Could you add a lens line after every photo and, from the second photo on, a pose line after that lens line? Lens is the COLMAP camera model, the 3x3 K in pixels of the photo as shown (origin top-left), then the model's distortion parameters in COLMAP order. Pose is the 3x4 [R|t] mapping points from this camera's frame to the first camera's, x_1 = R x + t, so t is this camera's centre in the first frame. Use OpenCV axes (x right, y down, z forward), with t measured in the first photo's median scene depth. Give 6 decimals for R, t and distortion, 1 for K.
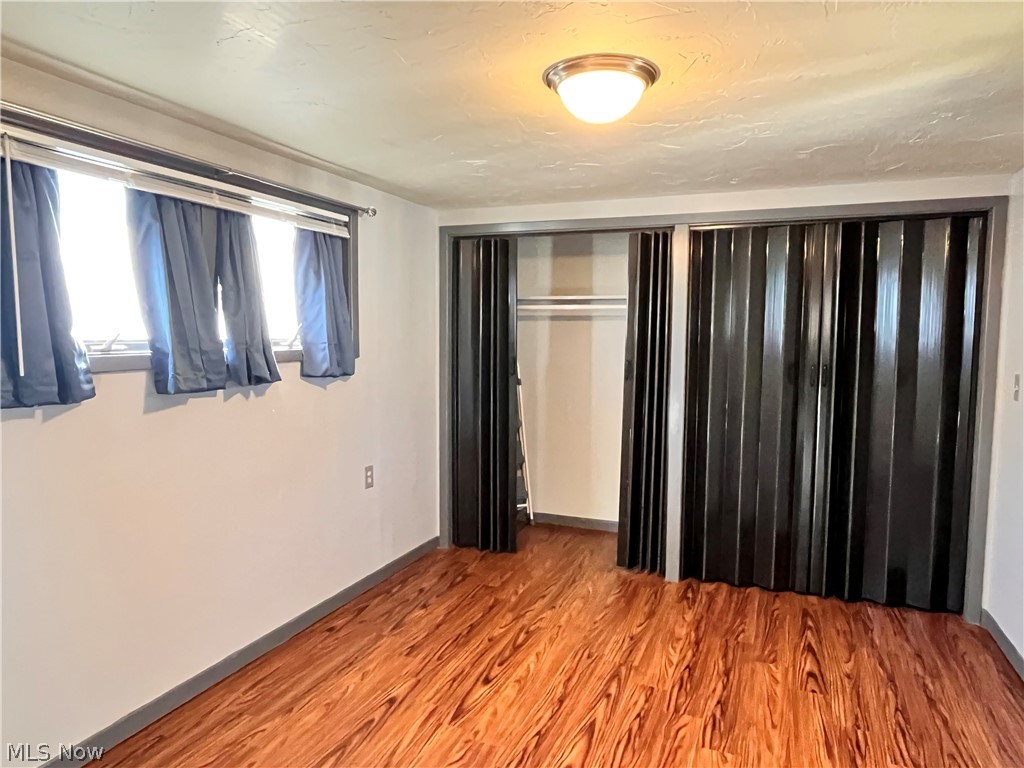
lens RADIAL K [[670.8, 0, 508.9], [0, 670.8, 386.3], [0, 0, 1]] dist [-0.009136, -0.002411]
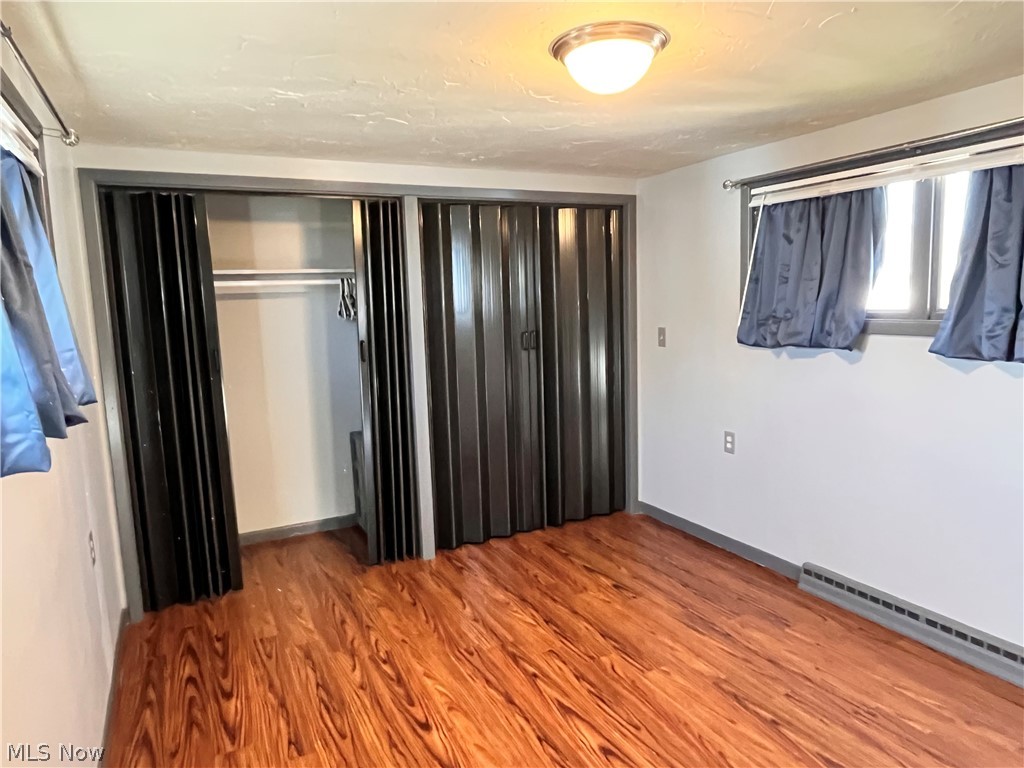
lens RADIAL K [[670.8, 0, 508.9], [0, 670.8, 386.3], [0, 0, 1]] dist [-0.009136, -0.002411]
pose [[0.650157, -0.129768, 0.748636, -0.488676], [0.096431, 0.991432, 0.088108, -0.048721], [-0.753655, 0.014908, 0.657101, 0.315772]]
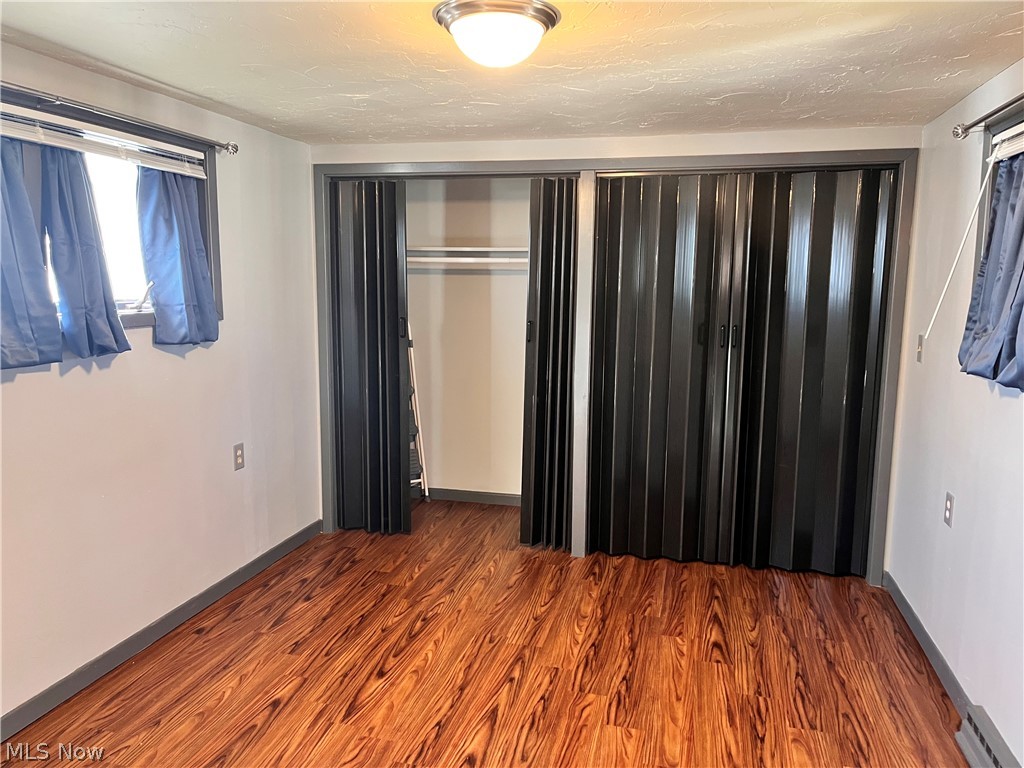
lens RADIAL K [[775.2, 0, 511.2], [0, 775.2, 389.6], [0, 0, 1]] dist [0.062449, -0.082516]
pose [[0.989173, -0.017903, 0.145661, -0.005086], [0.008328, 0.997780, 0.066081, -0.018786], [-0.146521, -0.064152, 0.987125, -0.057707]]
